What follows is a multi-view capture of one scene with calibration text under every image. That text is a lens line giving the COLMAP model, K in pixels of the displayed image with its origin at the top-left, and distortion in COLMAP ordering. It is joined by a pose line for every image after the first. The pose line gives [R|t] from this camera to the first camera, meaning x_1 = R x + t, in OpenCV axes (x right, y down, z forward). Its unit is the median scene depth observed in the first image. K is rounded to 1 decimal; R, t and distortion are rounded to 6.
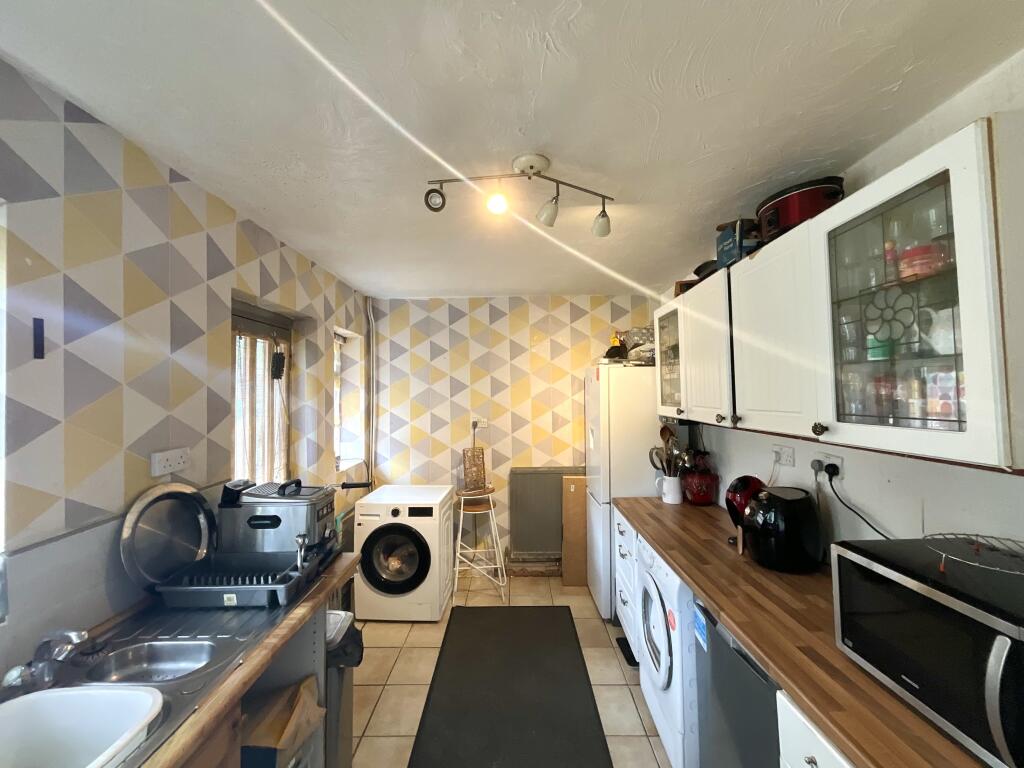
lens RADIAL K [[409.3, 0, 511.9], [0, 409.3, 383.6], [0, 0, 1]] dist [-0.005816, -0.000279]
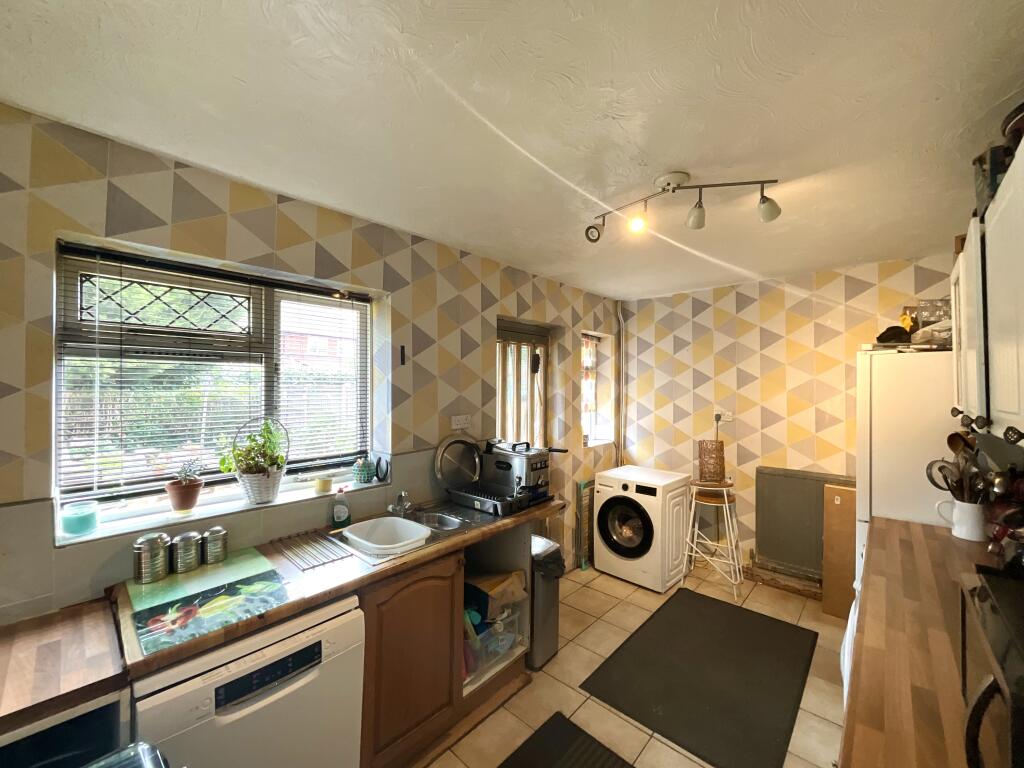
lens RADIAL K [[409.3, 0, 513.6], [0, 409.3, 383.0], [0, 0, 1]] dist [-0.005816, -0.000279]
pose [[0.741476, 0.007300, -0.670940, 0.276159], [0.004563, 0.999863, 0.015922, -0.000211], [0.670964, -0.014867, 0.741341, -0.073841]]
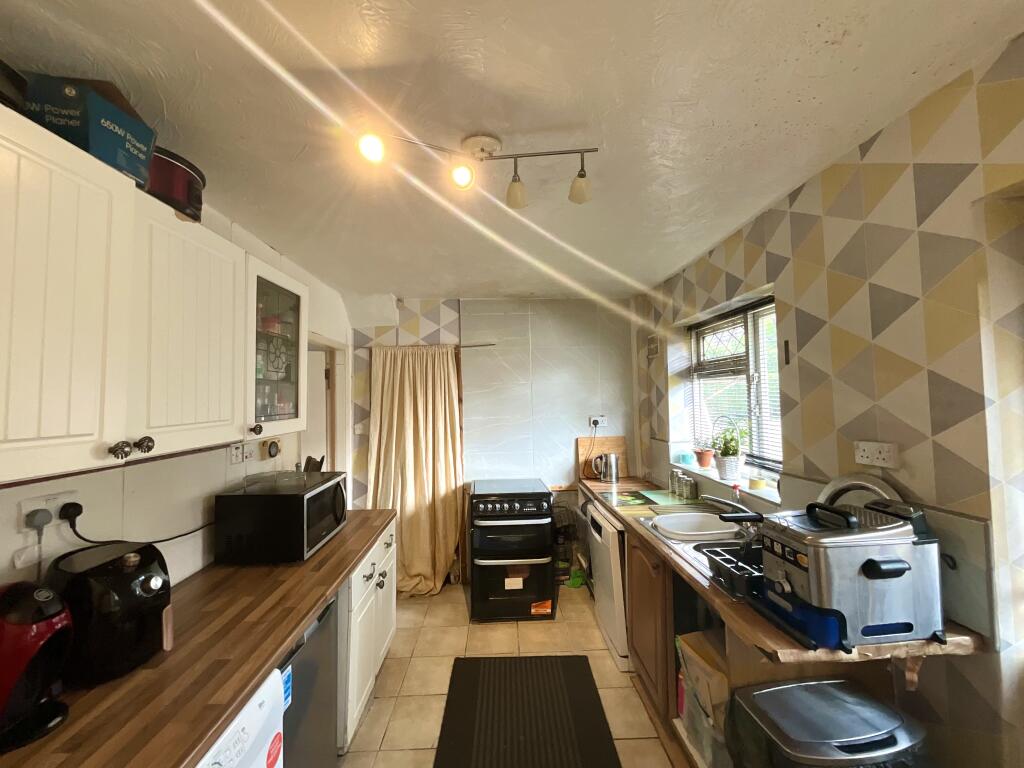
lens RADIAL K [[409.3, 0, 512.0], [0, 409.3, 380.2], [0, 0, 1]] dist [-0.005816, -0.000279]
pose [[-0.998373, 0.028231, -0.049535, 0.022050], [0.031474, 0.997326, -0.065957, 0.031982], [0.047540, -0.067408, -0.996592, 1.082541]]
